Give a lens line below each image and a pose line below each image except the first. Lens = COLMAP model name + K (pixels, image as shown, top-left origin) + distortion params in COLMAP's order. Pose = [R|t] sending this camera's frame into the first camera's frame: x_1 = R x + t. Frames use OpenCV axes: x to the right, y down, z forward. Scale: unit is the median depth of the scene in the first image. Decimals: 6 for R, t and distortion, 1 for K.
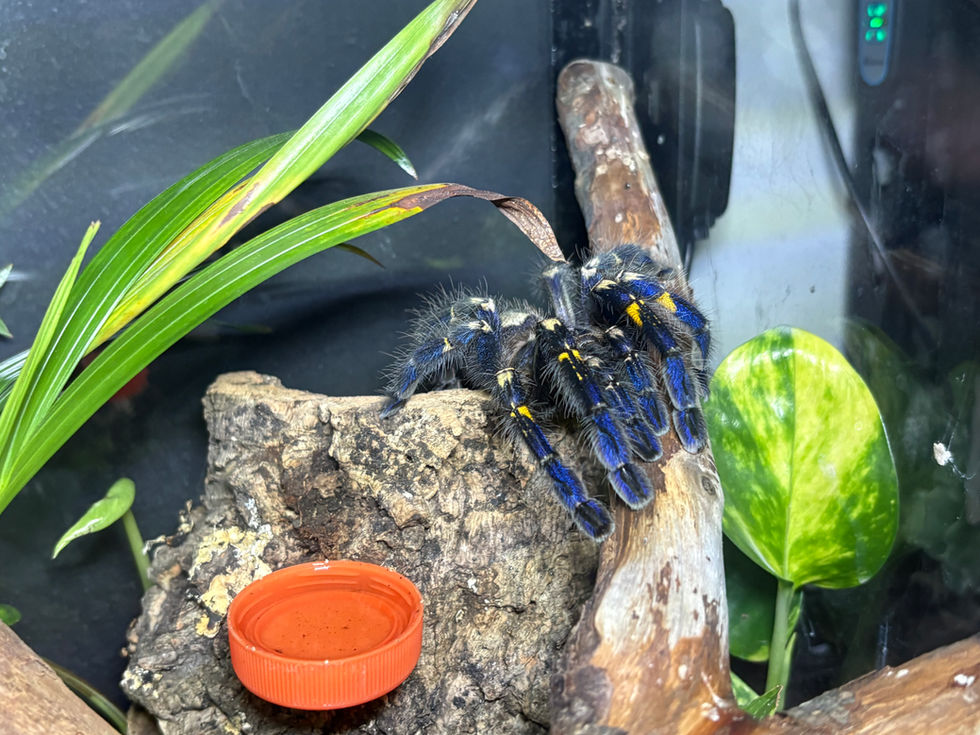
lens RADIAL K [[1203.3, 0, 490.0], [0, 1203.3, 367.5], [0, 0, 1]] dist [0.264618, -1.105139]
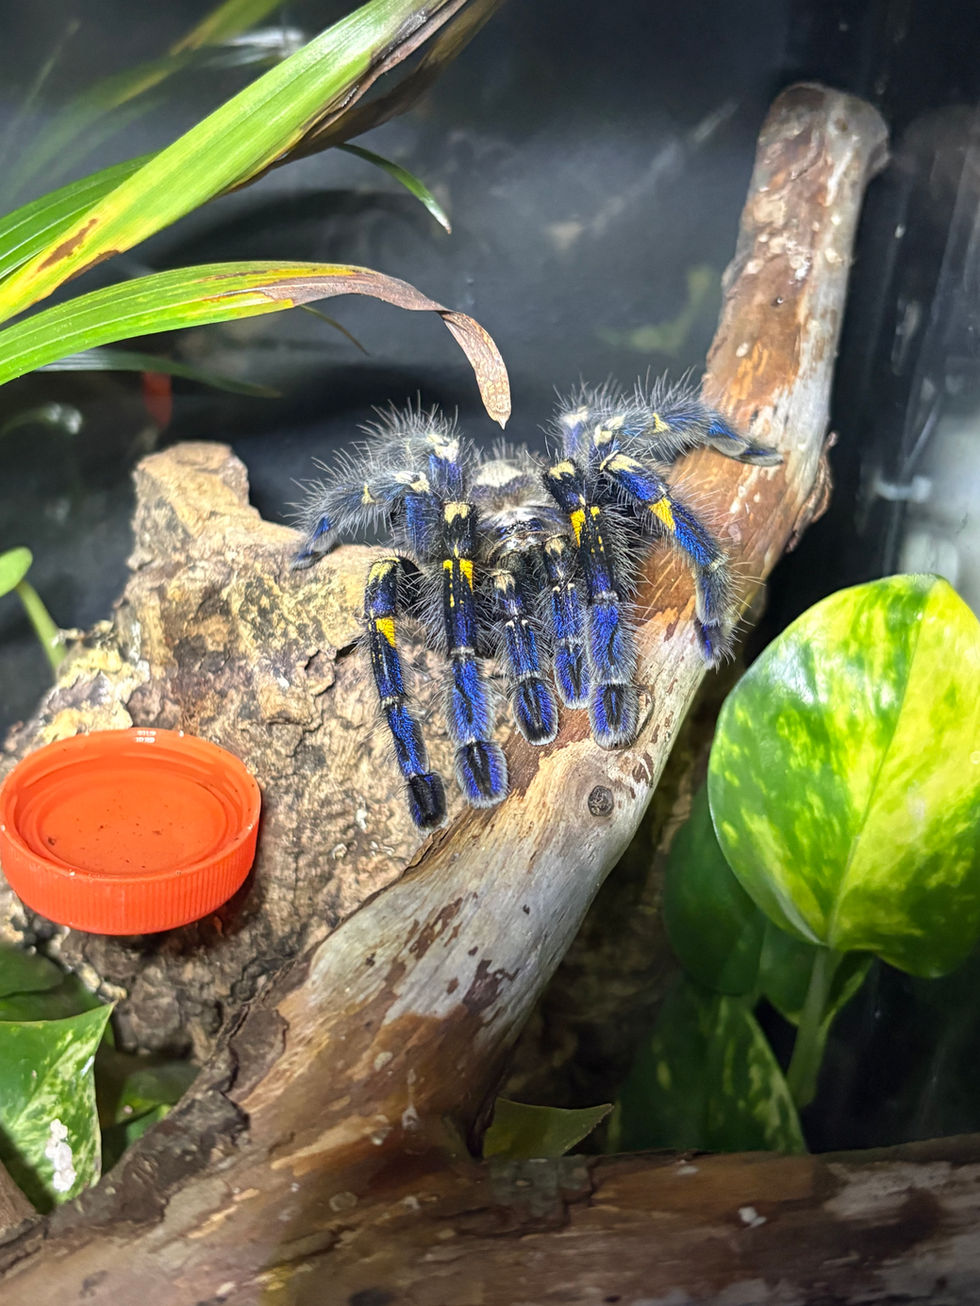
lens RADIAL K [[1603.6, 0, 489.9], [0, 1603.6, 671.4], [0, 0, 1]] dist [0.264618, -1.105139]
pose [[0.927677, 0.267928, -0.260058, 0.288703], [-0.216779, 0.953559, 0.209123, -0.126525], [0.304010, -0.137624, 0.942676, 0.119597]]
